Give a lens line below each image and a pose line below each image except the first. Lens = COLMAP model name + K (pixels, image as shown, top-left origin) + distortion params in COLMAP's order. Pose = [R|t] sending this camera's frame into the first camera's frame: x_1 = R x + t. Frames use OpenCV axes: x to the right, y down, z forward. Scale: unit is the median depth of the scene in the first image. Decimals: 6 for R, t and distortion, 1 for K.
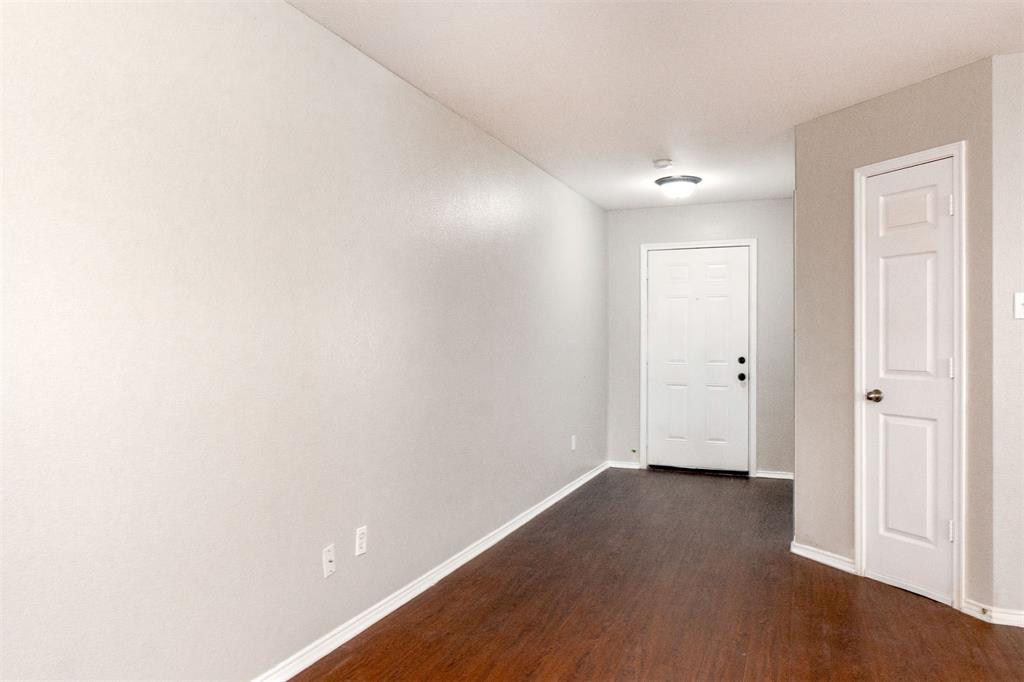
lens RADIAL K [[721.5, 0, 498.0], [0, 721.5, 334.2], [0, 0, 1]] dist [-0.005006, -0.002655]
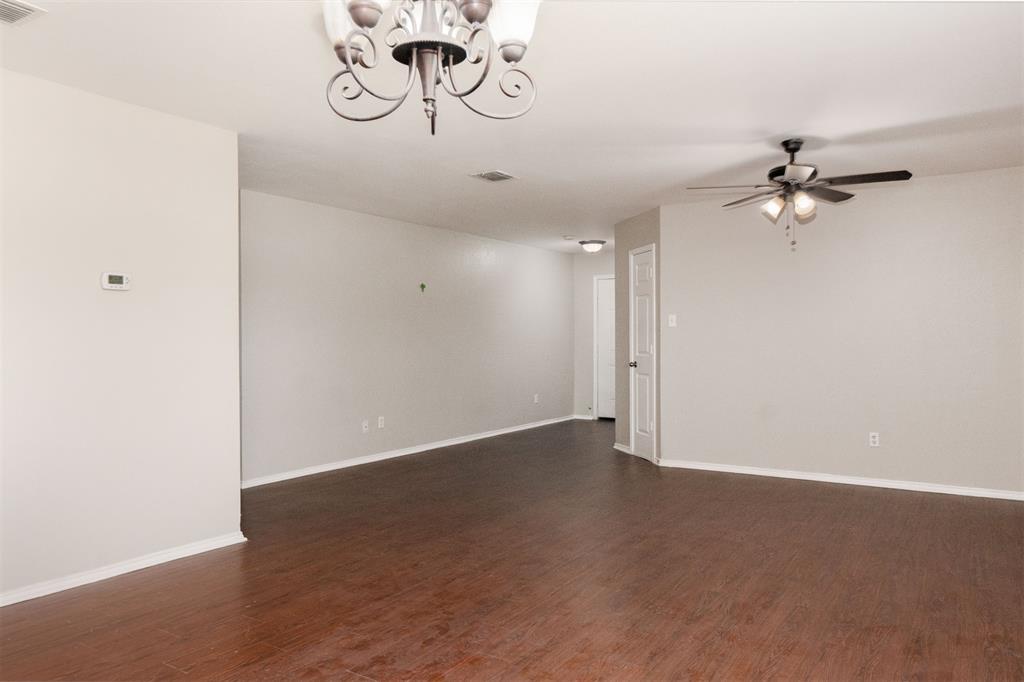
lens RADIAL K [[721.7, 0, 512.0], [0, 721.7, 341.0], [0, 0, 1]] dist [-0.008646, -0.001785]
pose [[0.986887, -0.004151, -0.161357, 0.501953], [0.006150, 0.999910, 0.011894, -0.006185], [0.161293, -0.012730, 0.986824, -1.031557]]
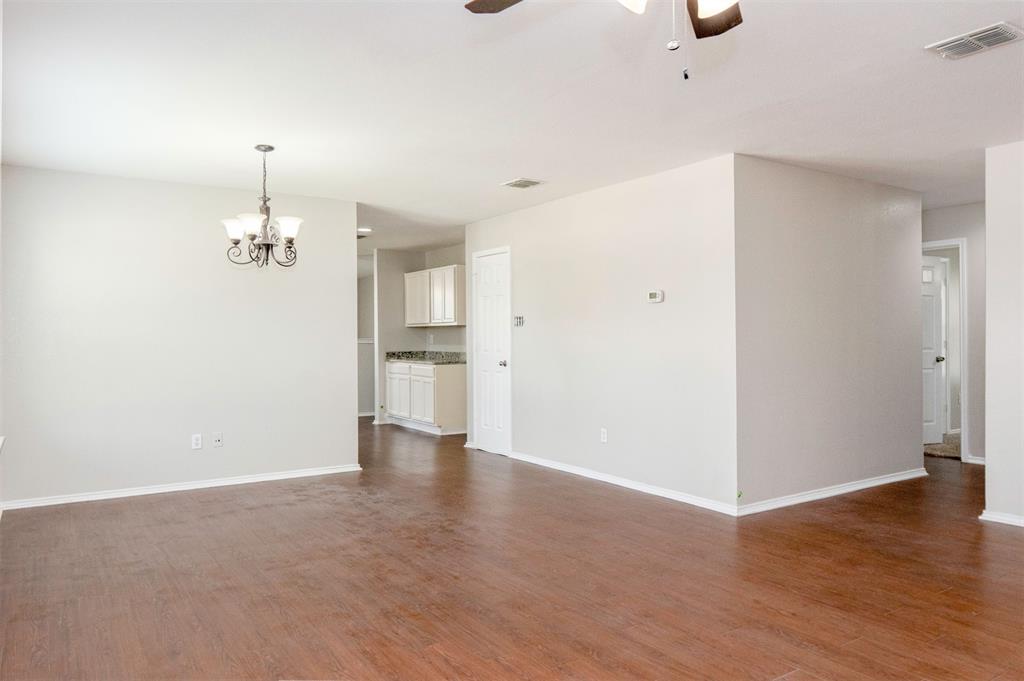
lens RADIAL K [[721.5, 0, 498.0], [0, 721.5, 333.7], [0, 0, 1]] dist [-0.005006, -0.002655]
pose [[-0.567587, 0.006364, -0.823289, 1.222667], [0.024041, 0.999672, -0.008847, 0.001611], [0.822962, -0.024814, -0.567554, 0.460037]]
